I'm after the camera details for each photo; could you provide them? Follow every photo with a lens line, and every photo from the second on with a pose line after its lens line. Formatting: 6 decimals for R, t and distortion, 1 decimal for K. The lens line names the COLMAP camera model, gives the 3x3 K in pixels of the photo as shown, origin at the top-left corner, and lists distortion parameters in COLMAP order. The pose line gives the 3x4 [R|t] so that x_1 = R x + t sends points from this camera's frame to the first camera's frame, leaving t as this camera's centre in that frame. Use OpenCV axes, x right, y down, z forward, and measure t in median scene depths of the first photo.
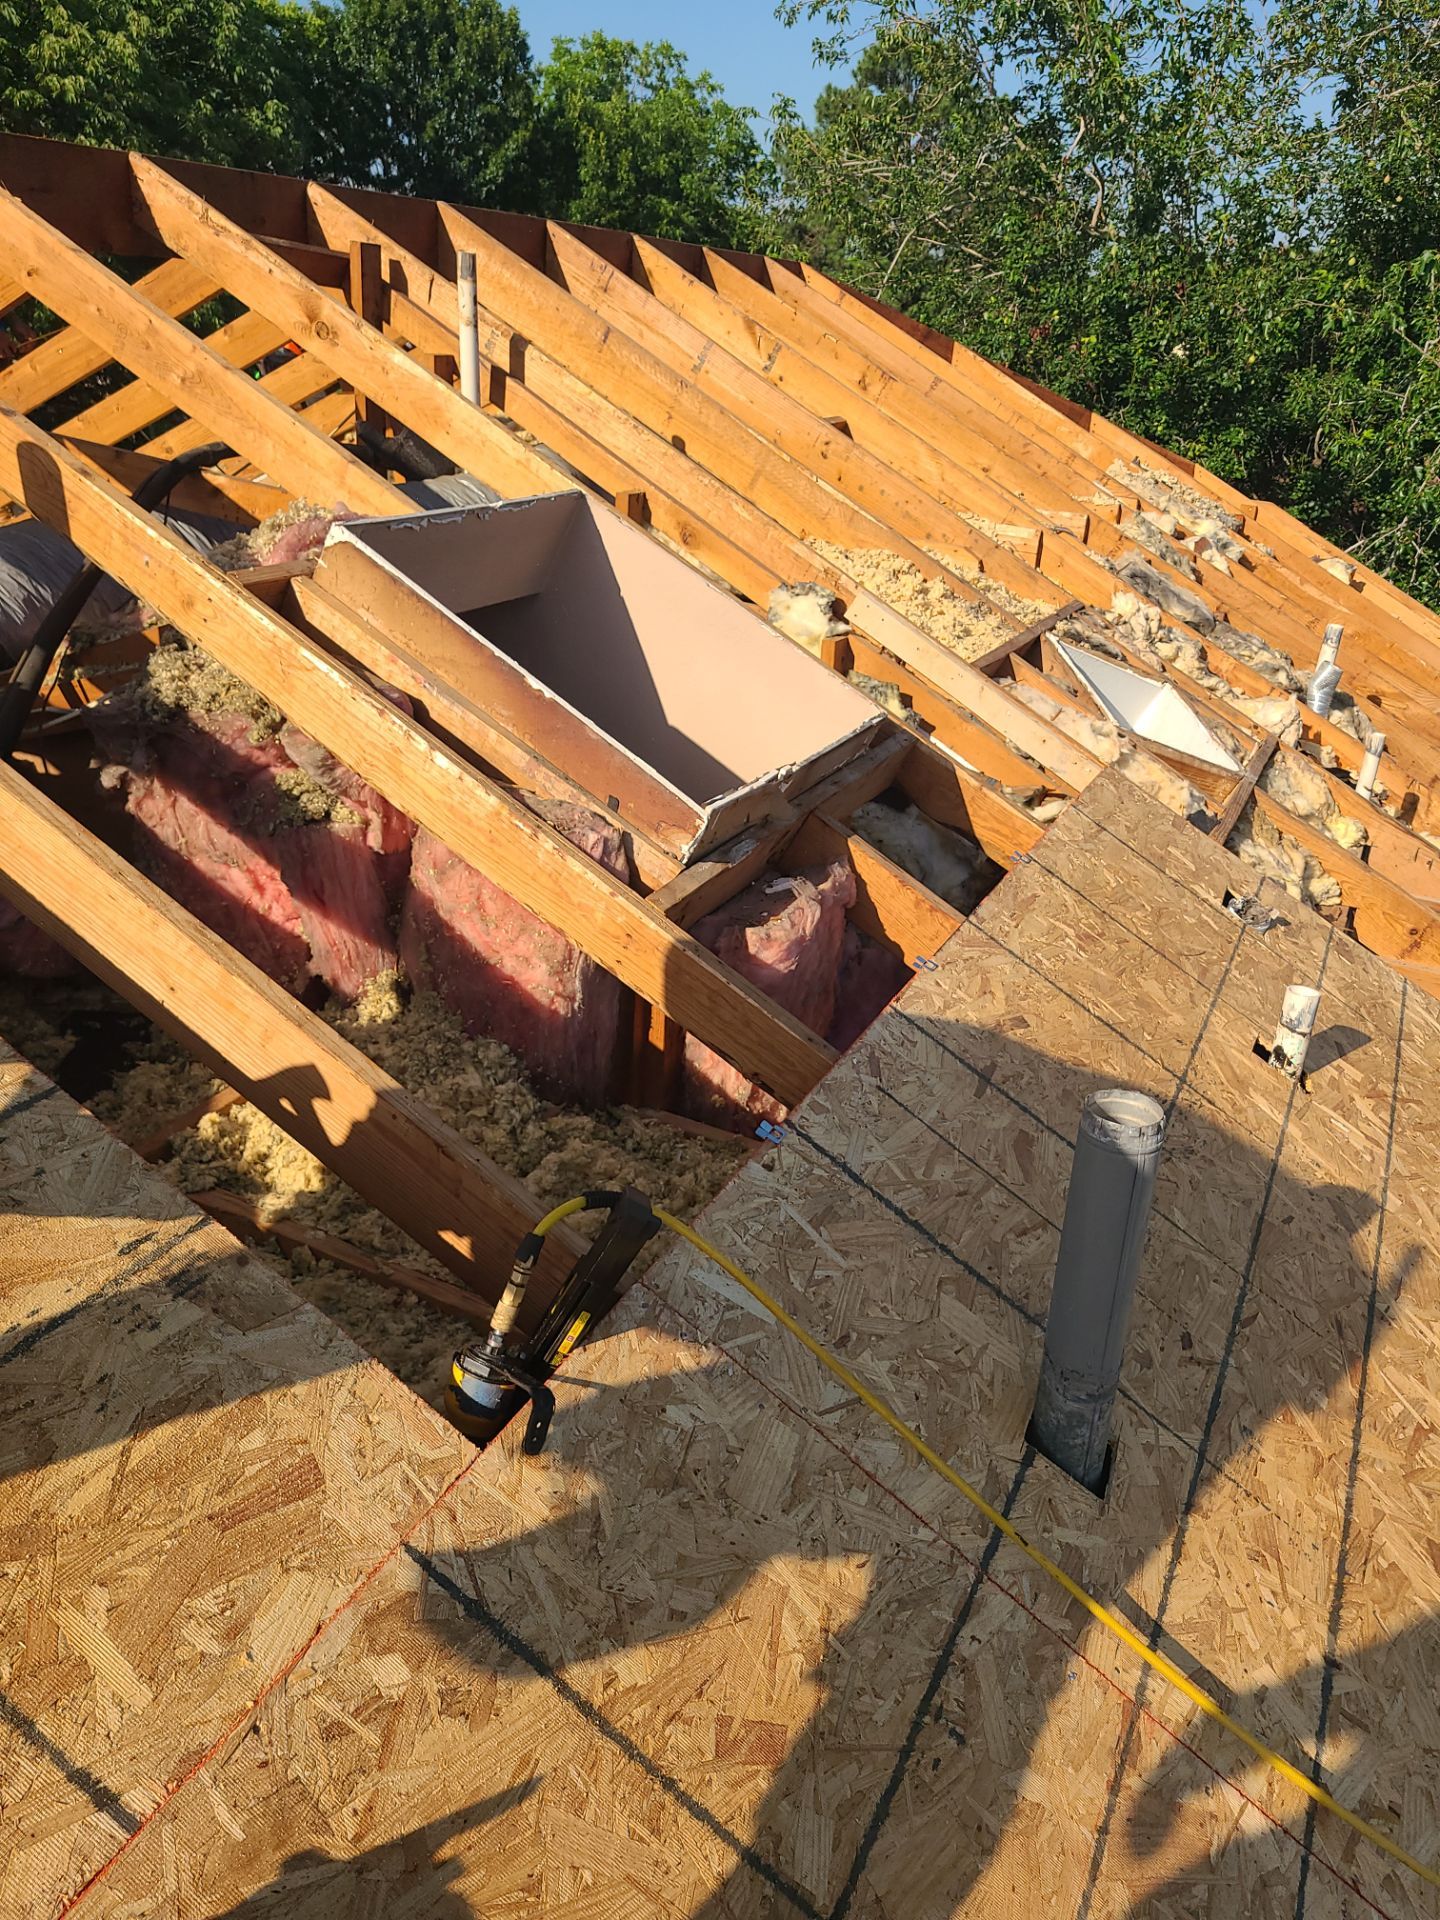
lens RADIAL K [[1491.5, 0, 753.9], [0, 1491.5, 929.6], [0, 0, 1]] dist [0.061947, -0.049774]
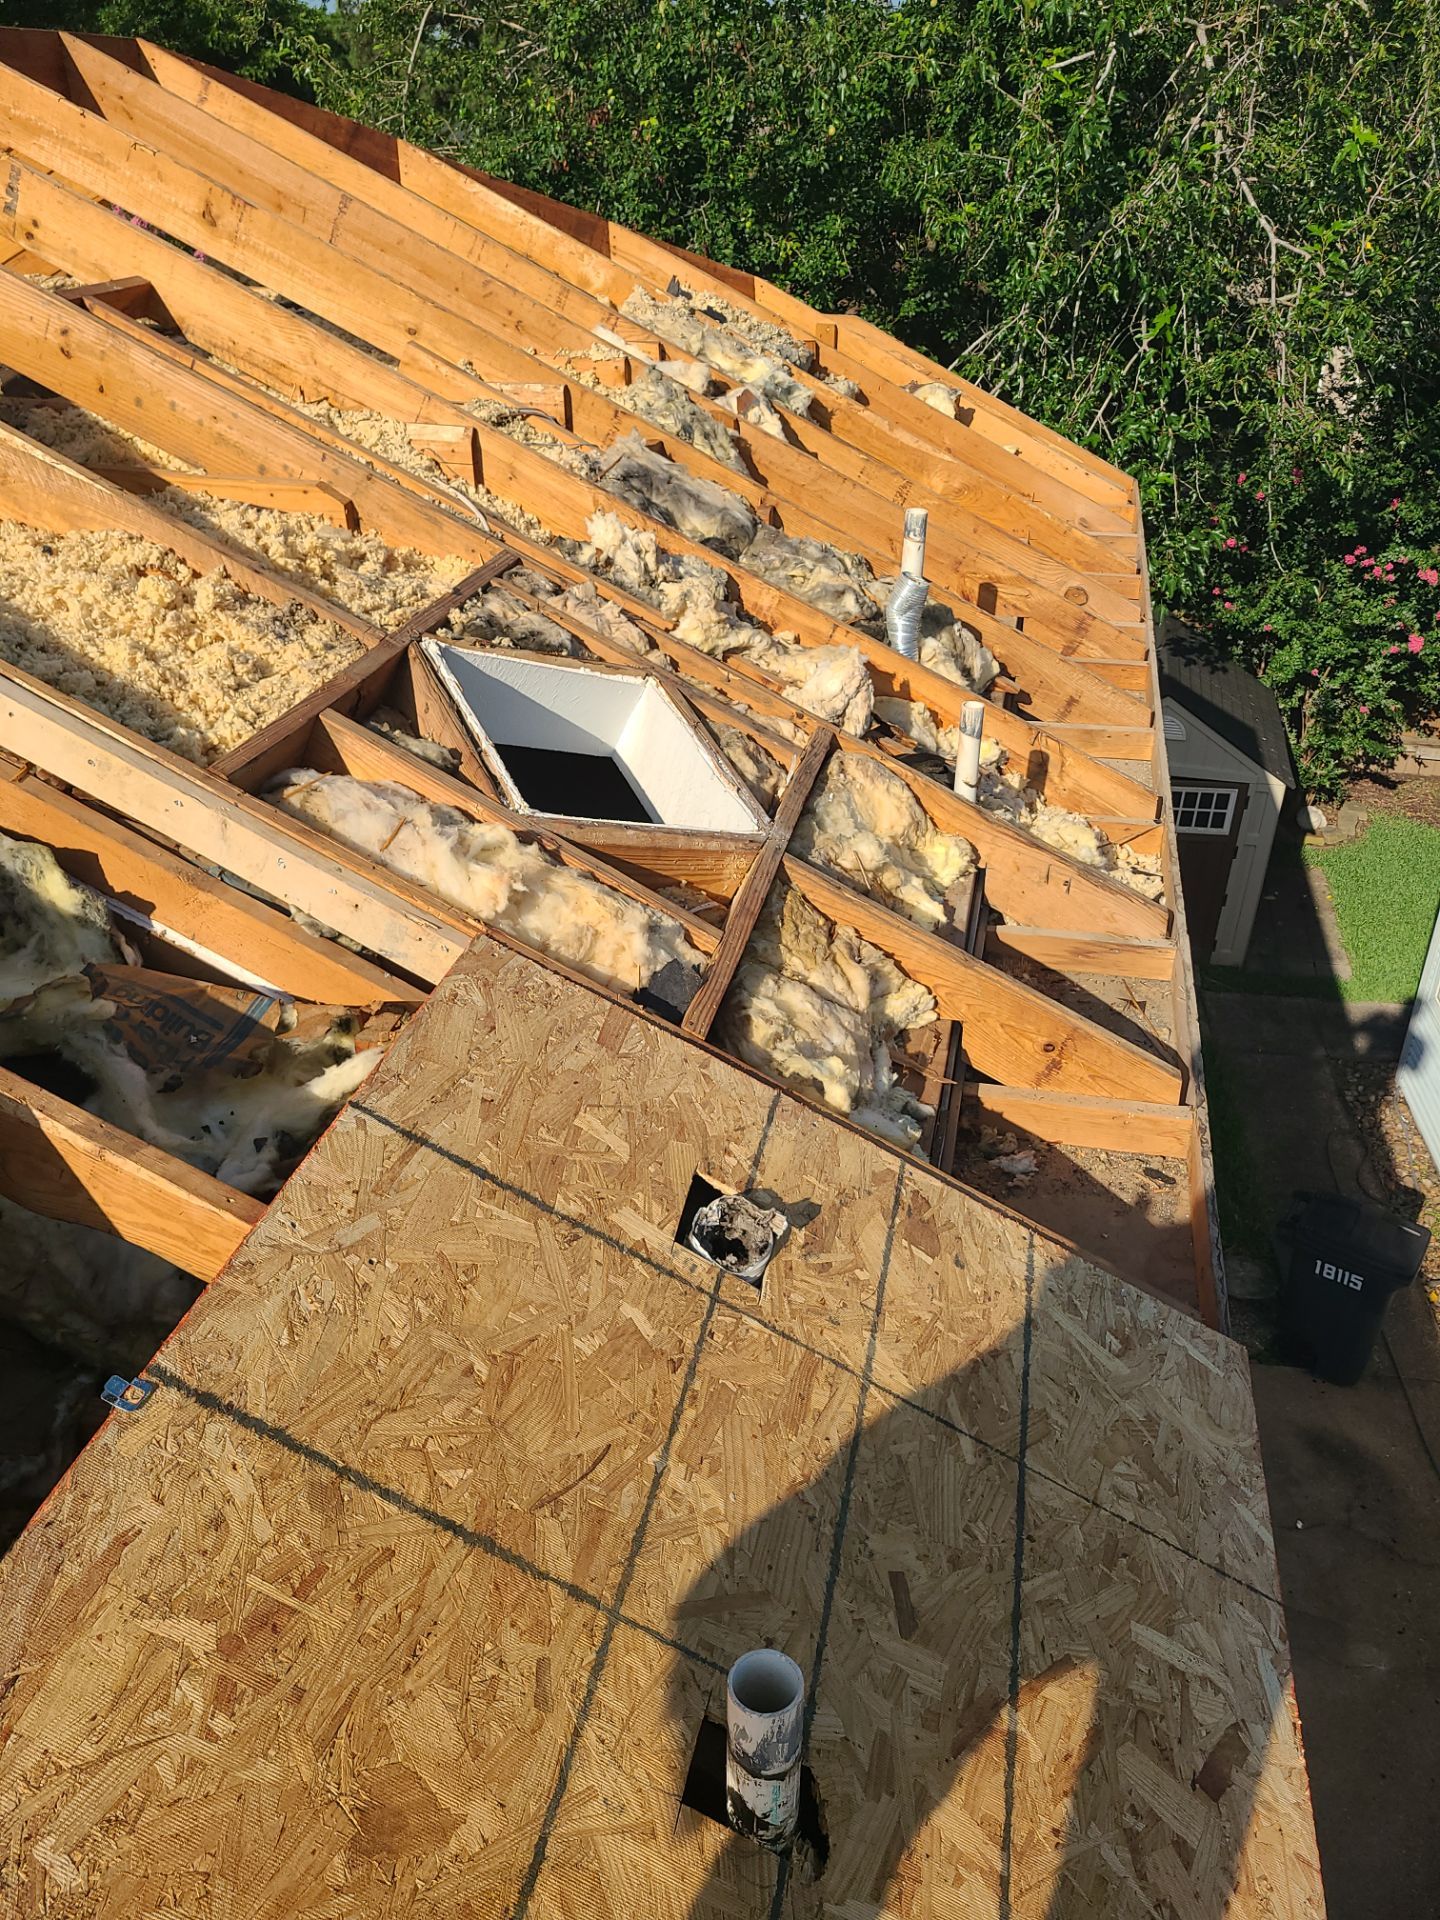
lens RADIAL K [[1491.5, 0, 714.8], [0, 1491.5, 956.5], [0, 0, 1]] dist [0.061947, -0.049774]
pose [[0.975345, -0.169976, 0.140750, 0.134328], [0.151646, 0.979565, 0.132118, -0.089203], [-0.160330, -0.107517, 0.981190, 0.249613]]
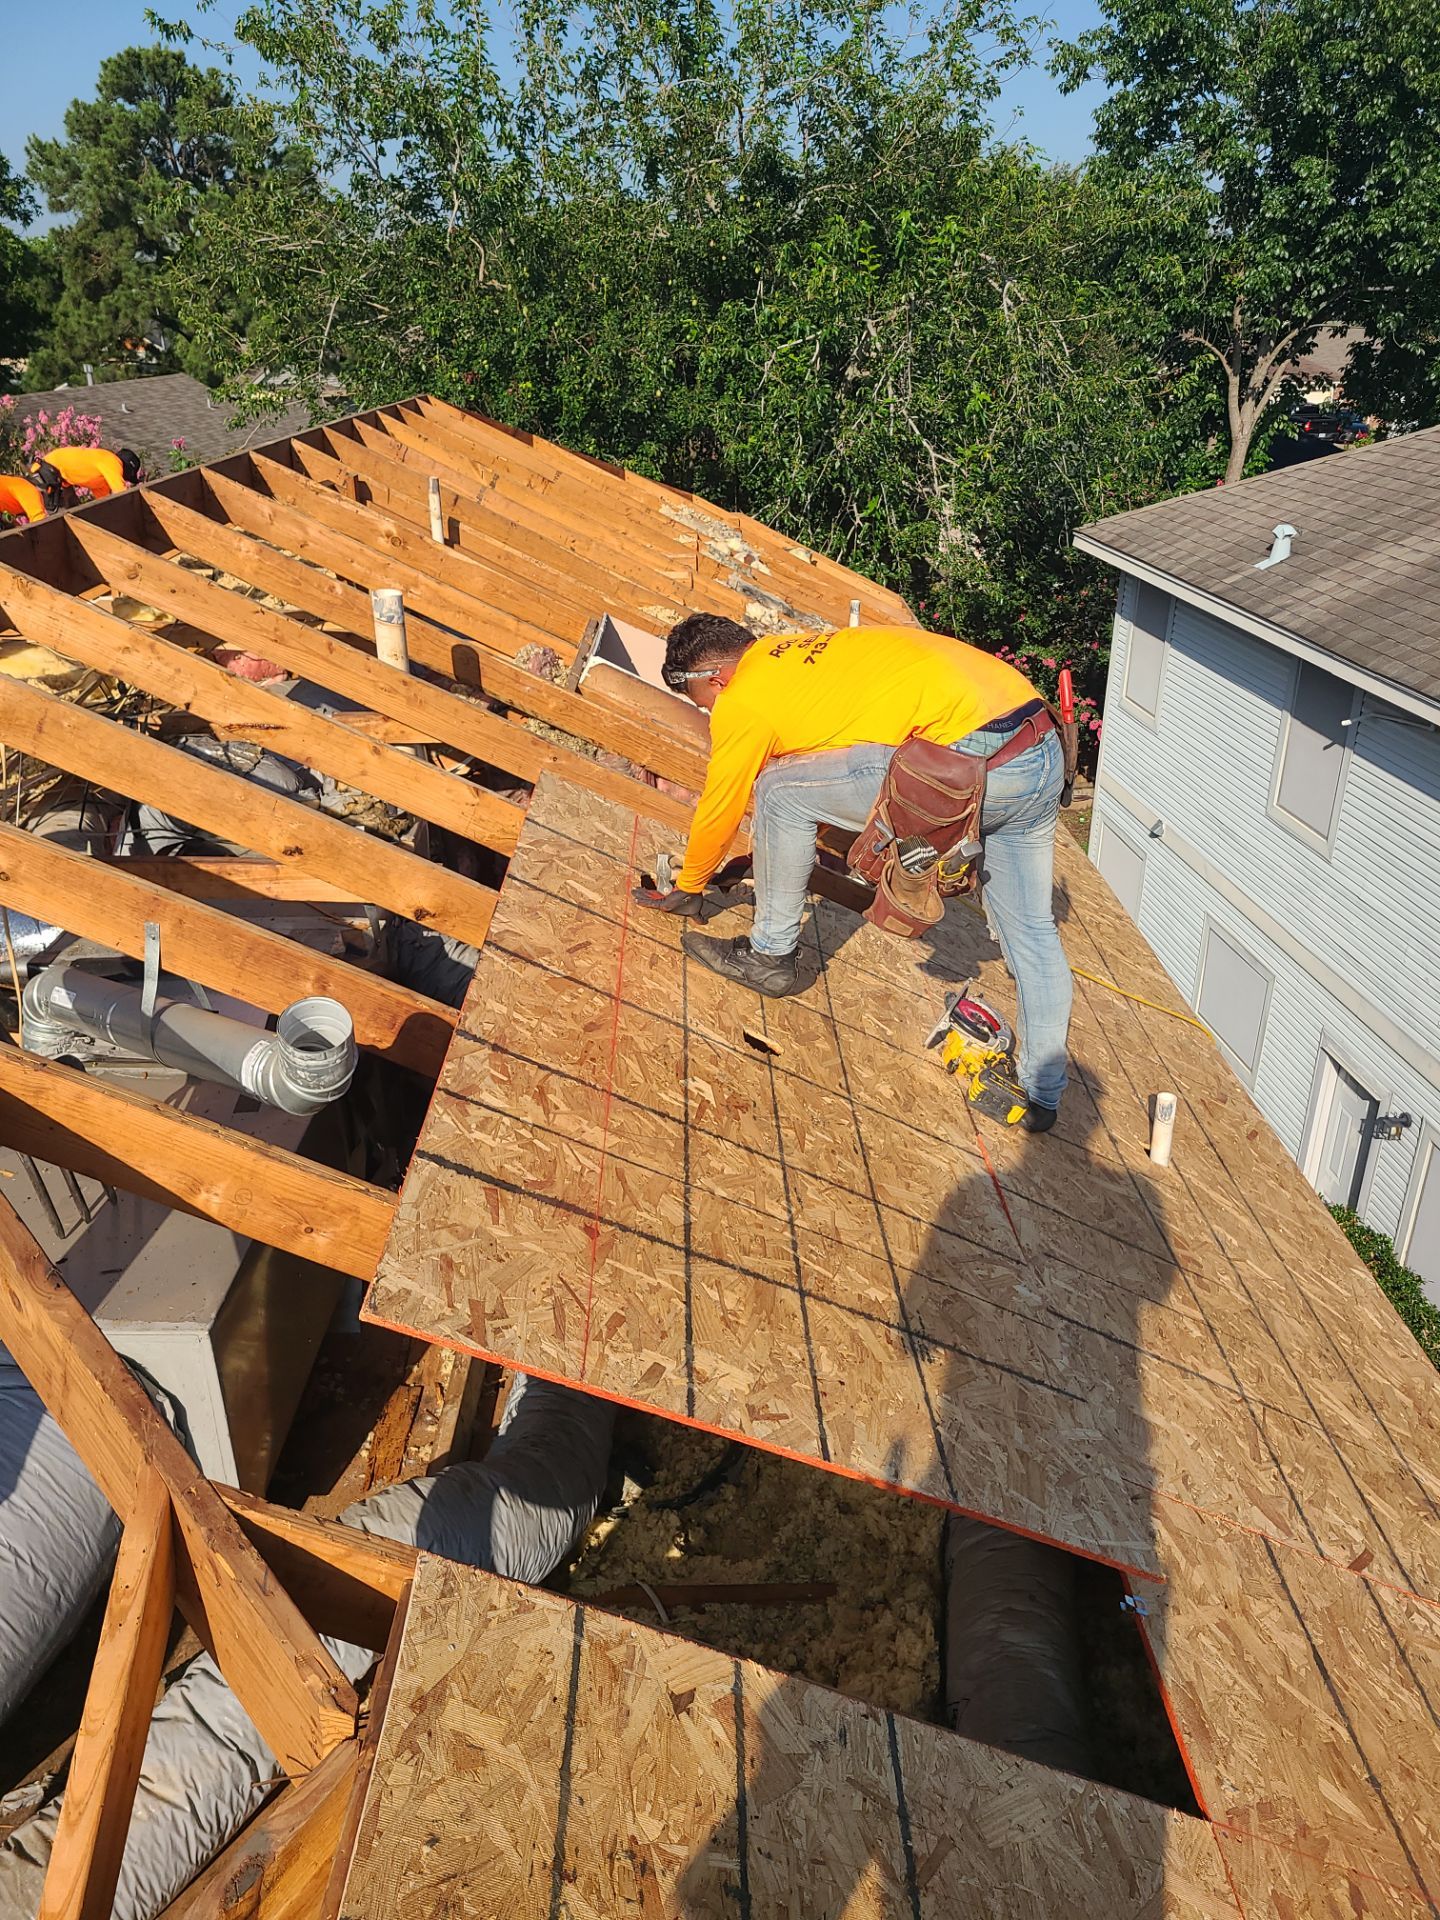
lens RADIAL K [[1400.6, 0, 732.0], [0, 1400.6, 964.5], [0, 0, 1]] dist [0.033994, -0.023988]
pose [[0.904689, -0.248433, 0.346149, -0.331264], [0.229527, 0.968625, 0.095300, 0.008301], [-0.358965, -0.006766, 0.933327, -0.358832]]
